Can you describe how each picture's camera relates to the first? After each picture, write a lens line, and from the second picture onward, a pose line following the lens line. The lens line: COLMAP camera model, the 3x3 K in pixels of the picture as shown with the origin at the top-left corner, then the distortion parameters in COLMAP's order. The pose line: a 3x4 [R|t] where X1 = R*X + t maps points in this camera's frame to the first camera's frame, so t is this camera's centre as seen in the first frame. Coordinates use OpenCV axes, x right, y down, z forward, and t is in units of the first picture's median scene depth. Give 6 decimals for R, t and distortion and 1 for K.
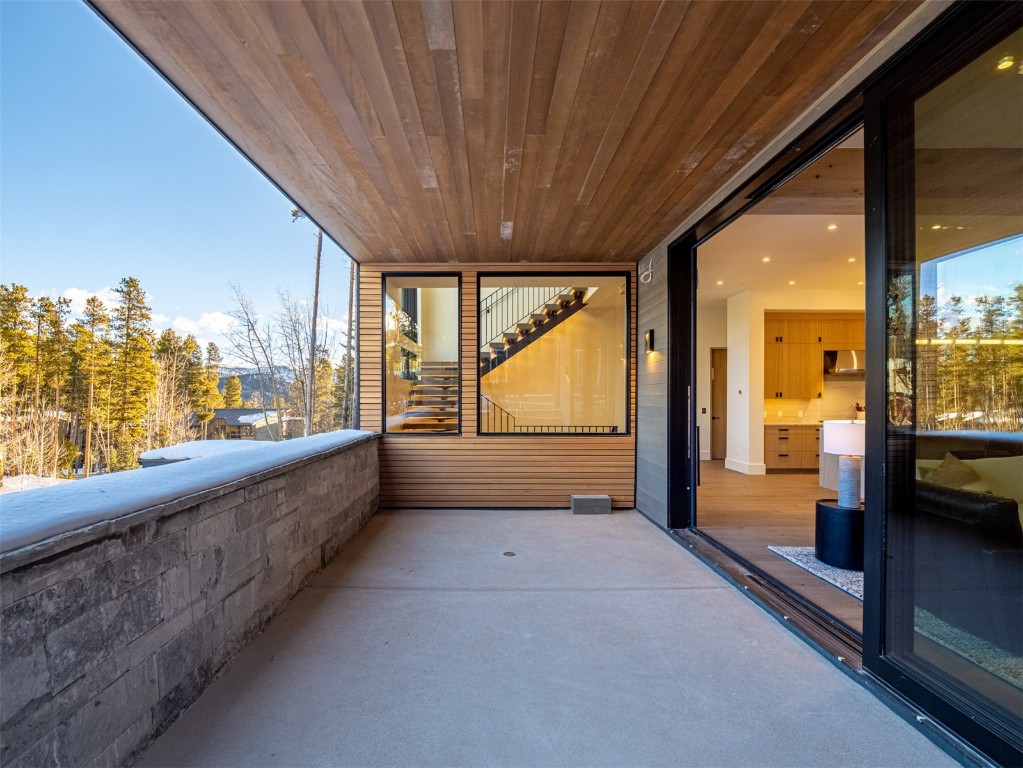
lens RADIAL K [[502.7, 0, 492.5], [0, 502.7, 391.0], [0, 0, 1]] dist [0.001138, 0.000393]
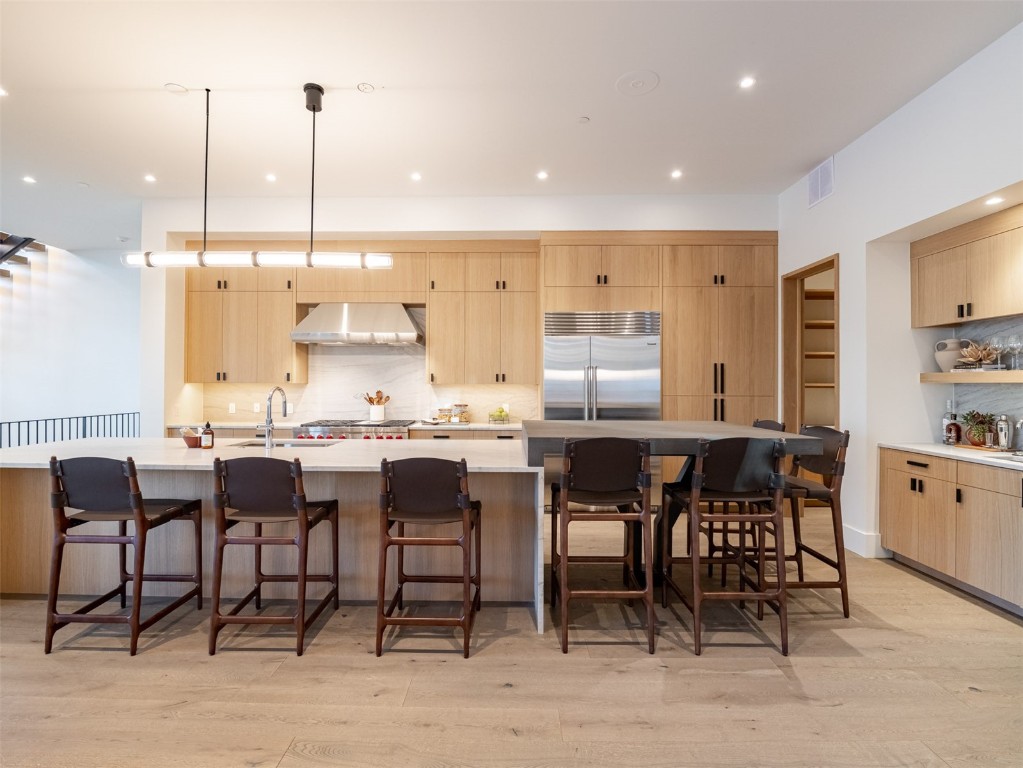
lens RADIAL K [[493.5, 0, 507.3], [0, 493.5, 385.0], [0, 0, 1]] dist [-0.003173, -0.000511]
pose [[0.999976, 0.000728, -0.006822, 0.917903], [-0.000672, 0.999966, 0.008172, 0.012720], [0.006828, -0.008167, 0.999943, 0.409607]]
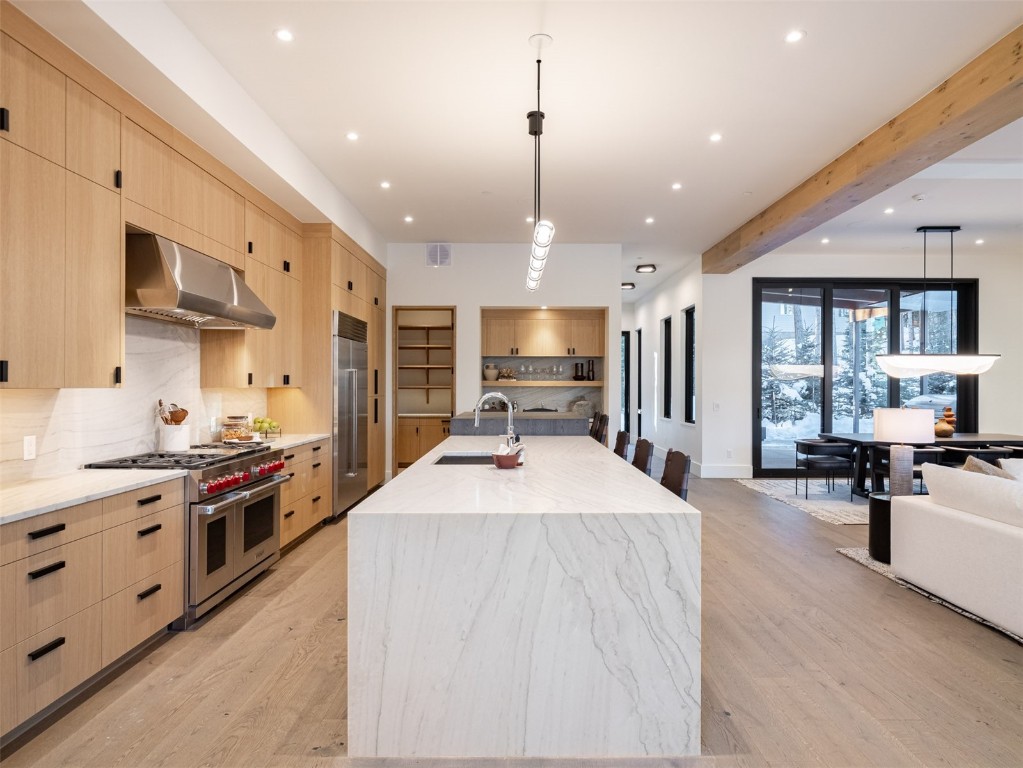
lens RADIAL K [[613.8, 0, 521.7], [0, 613.8, 387.2], [0, 0, 1]] dist [-0.002485, -0.000828]
pose [[-0.007223, -0.005476, 0.999959, 0.303193], [-0.011395, 0.999921, 0.005394, 0.010214], [-0.999909, -0.011356, -0.007285, 0.774641]]
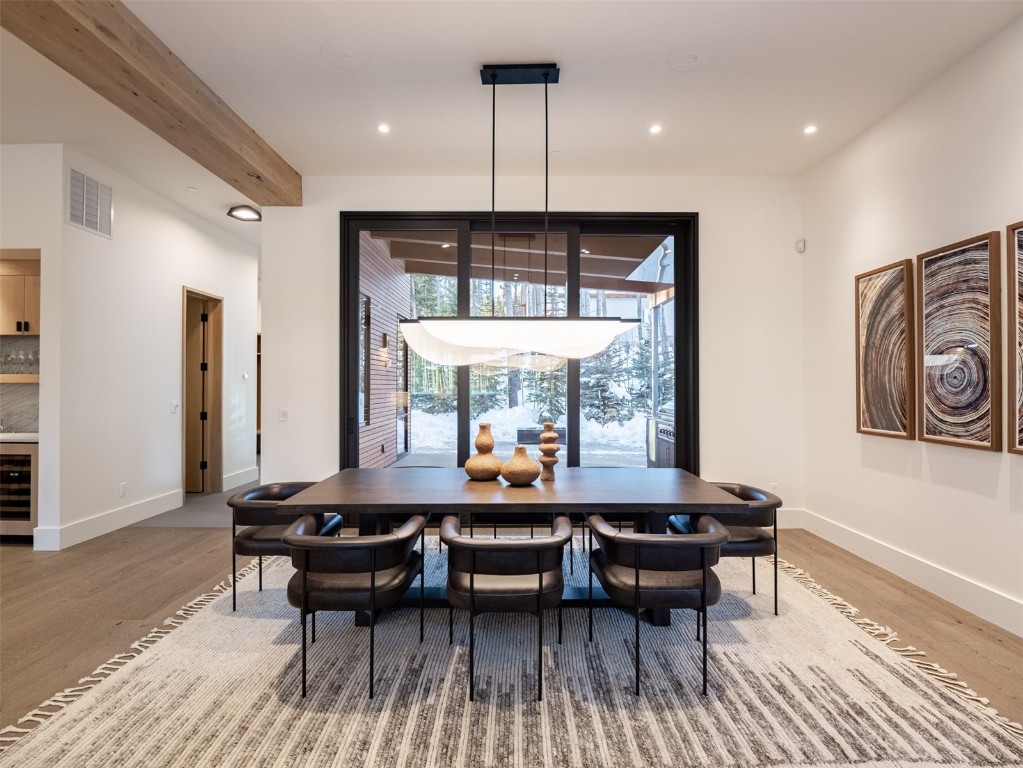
lens RADIAL K [[501.5, 0, 520.6], [0, 501.5, 375.0], [0, 0, 1]] dist [-0.005835, -0.000373]
pose [[-0.019161, 0.016505, 0.999680, 0.777129], [-0.008908, 0.999821, -0.016678, 0.008839], [-0.999777, -0.009225, -0.019010, 0.223099]]
